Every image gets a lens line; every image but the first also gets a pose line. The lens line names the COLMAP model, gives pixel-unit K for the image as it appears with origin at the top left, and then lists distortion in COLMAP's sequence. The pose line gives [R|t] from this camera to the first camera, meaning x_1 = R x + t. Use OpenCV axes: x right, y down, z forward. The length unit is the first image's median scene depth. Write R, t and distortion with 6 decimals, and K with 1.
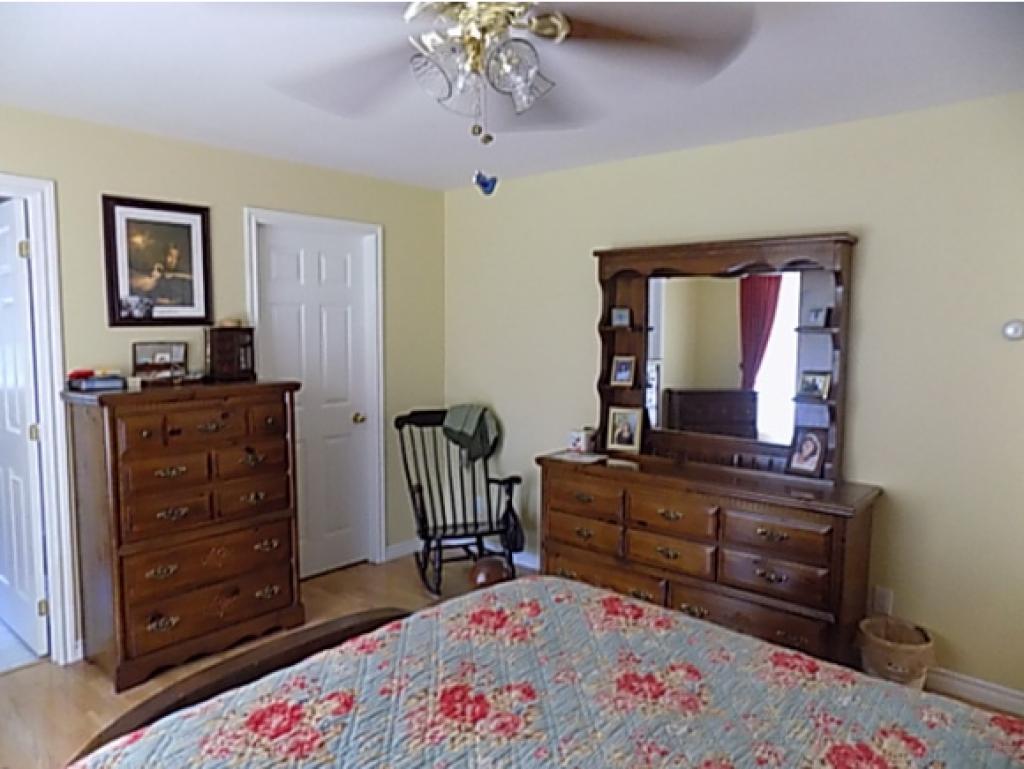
lens RADIAL K [[700.5, 0, 508.9], [0, 700.5, 381.9], [0, 0, 1]] dist [-0.075018, 0.081368]
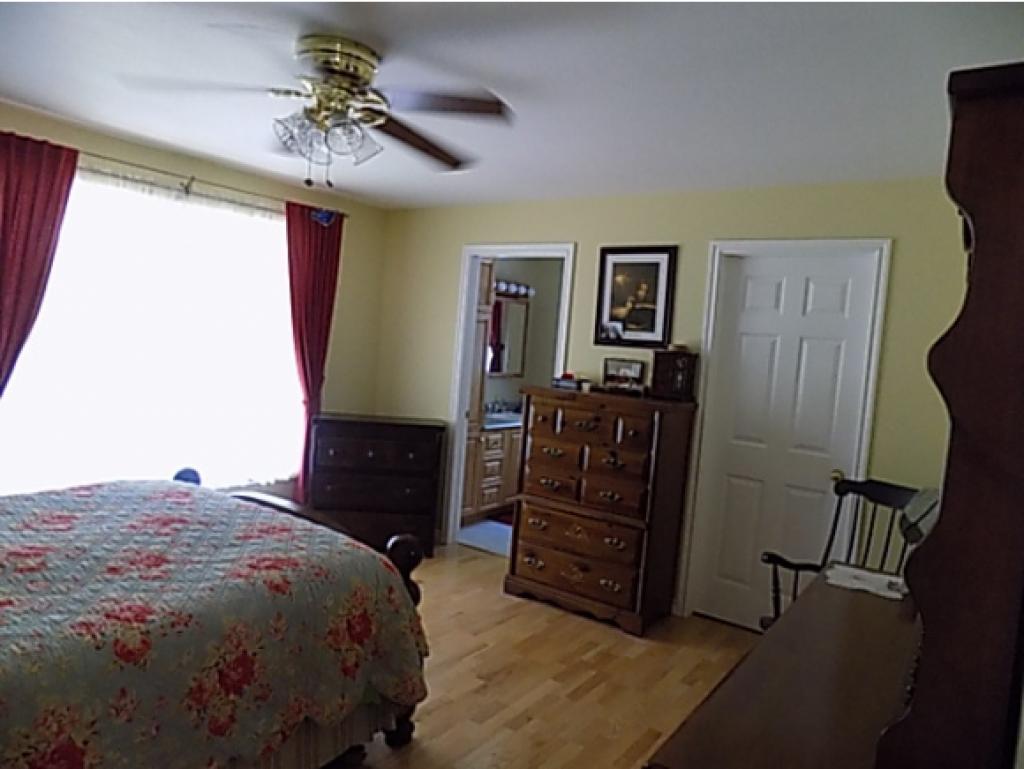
lens RADIAL K [[699.2, 0, 512.0], [0, 699.2, 384.5], [0, 0, 1]] dist [-0.003334, 0.075491]
pose [[0.096369, 0.065982, -0.993156, 0.714096], [-0.161774, 0.985571, 0.049781, -0.042514], [0.982111, 0.155870, 0.105653, 0.666506]]
